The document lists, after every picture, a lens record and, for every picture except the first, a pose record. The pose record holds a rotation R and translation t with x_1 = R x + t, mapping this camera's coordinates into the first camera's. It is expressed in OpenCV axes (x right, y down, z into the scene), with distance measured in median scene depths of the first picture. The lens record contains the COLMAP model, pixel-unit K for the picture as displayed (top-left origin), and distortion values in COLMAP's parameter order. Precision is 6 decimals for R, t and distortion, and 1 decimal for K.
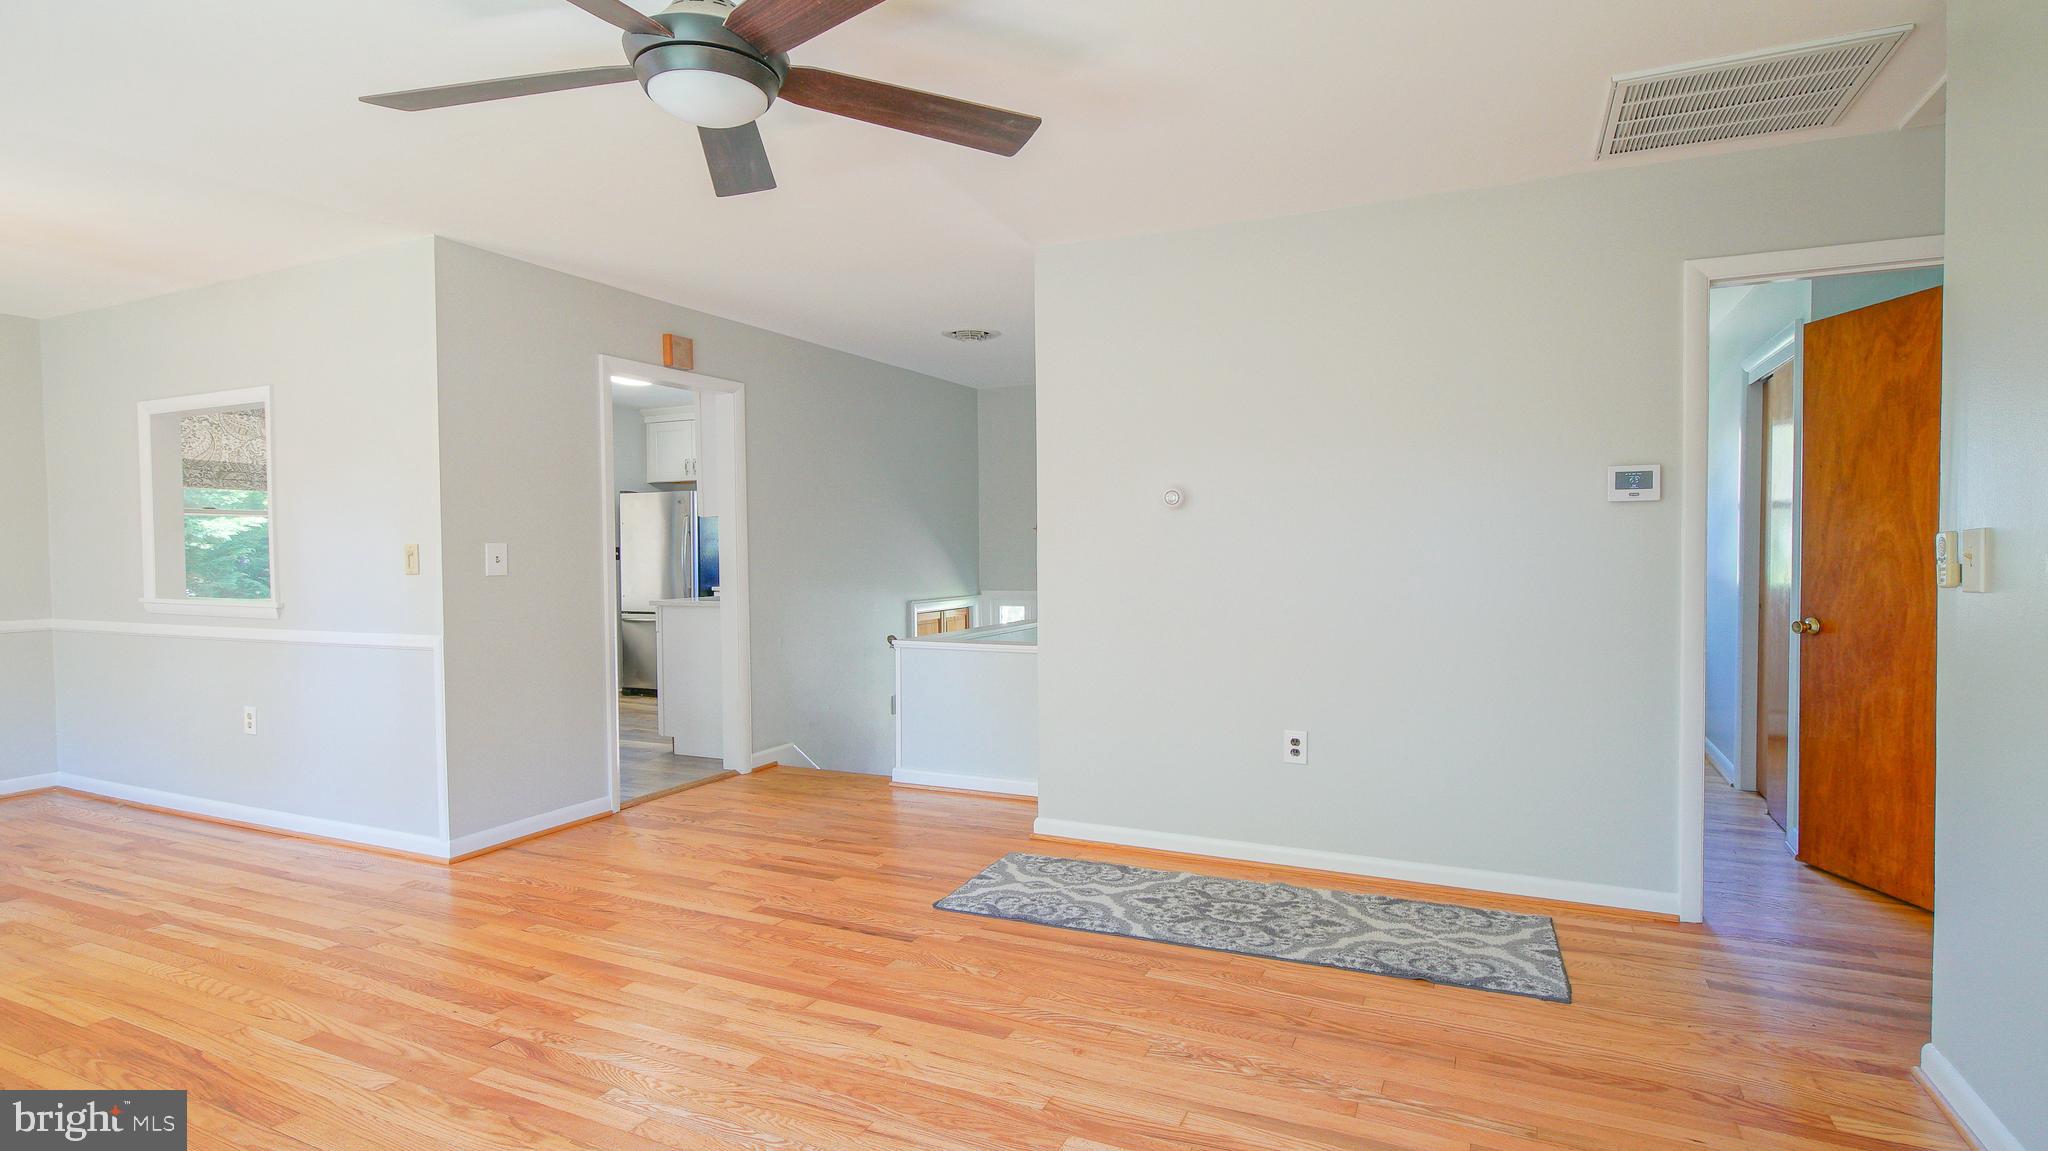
lens RADIAL K [[972.9, 0, 1092.4], [0, 972.9, 575.3], [0, 0, 1]] dist [0.002192, -0.000205]
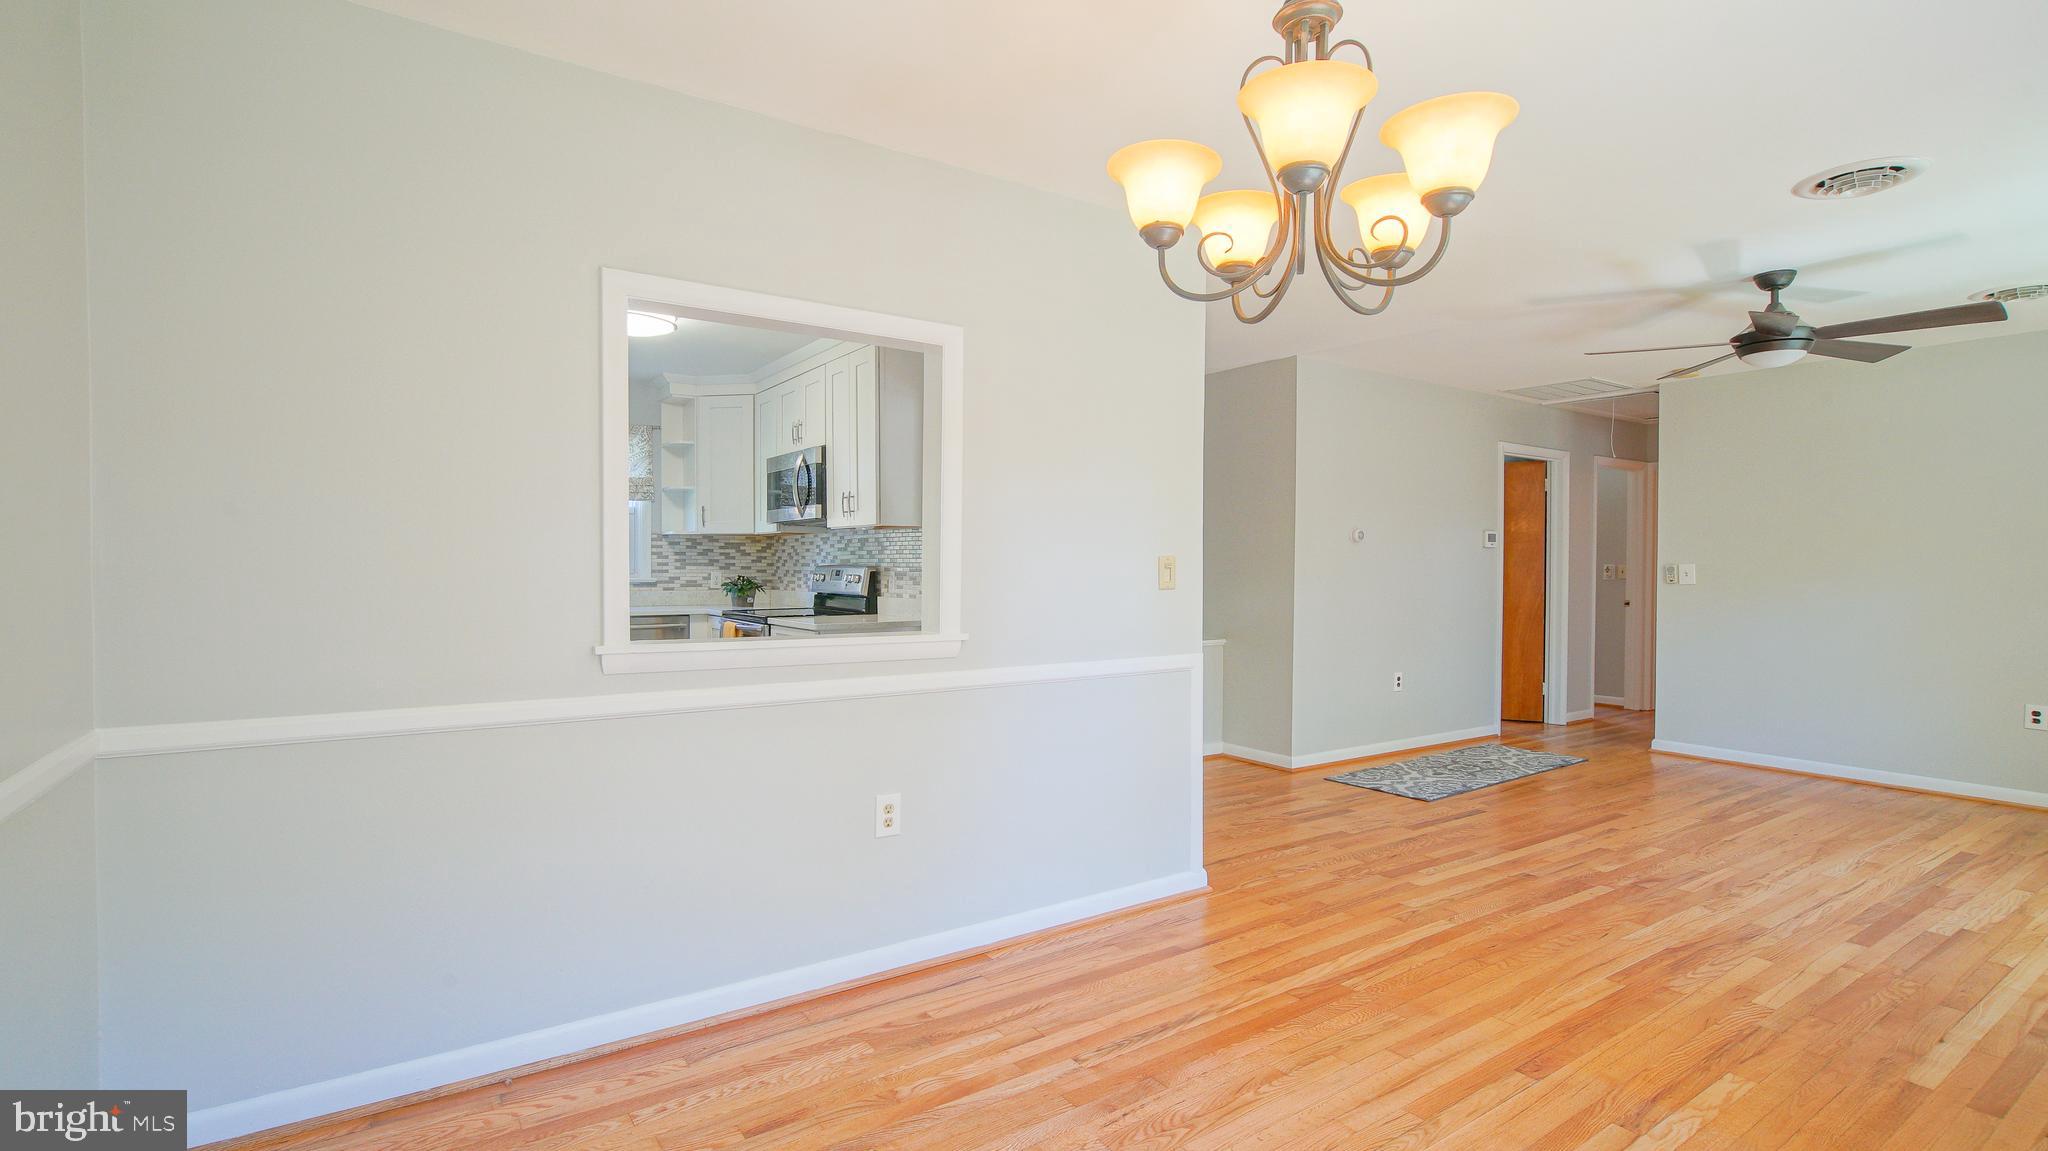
lens RADIAL K [[909.4, 0, 1045.2], [0, 909.4, 570.8], [0, 0, 1]] dist [0.007777, -0.000200]
pose [[0.536677, 0.004460, 0.843776, -1.730986], [0.014277, 0.999795, -0.014366, -0.008568], [-0.843667, 0.019756, 0.536504, 0.748498]]
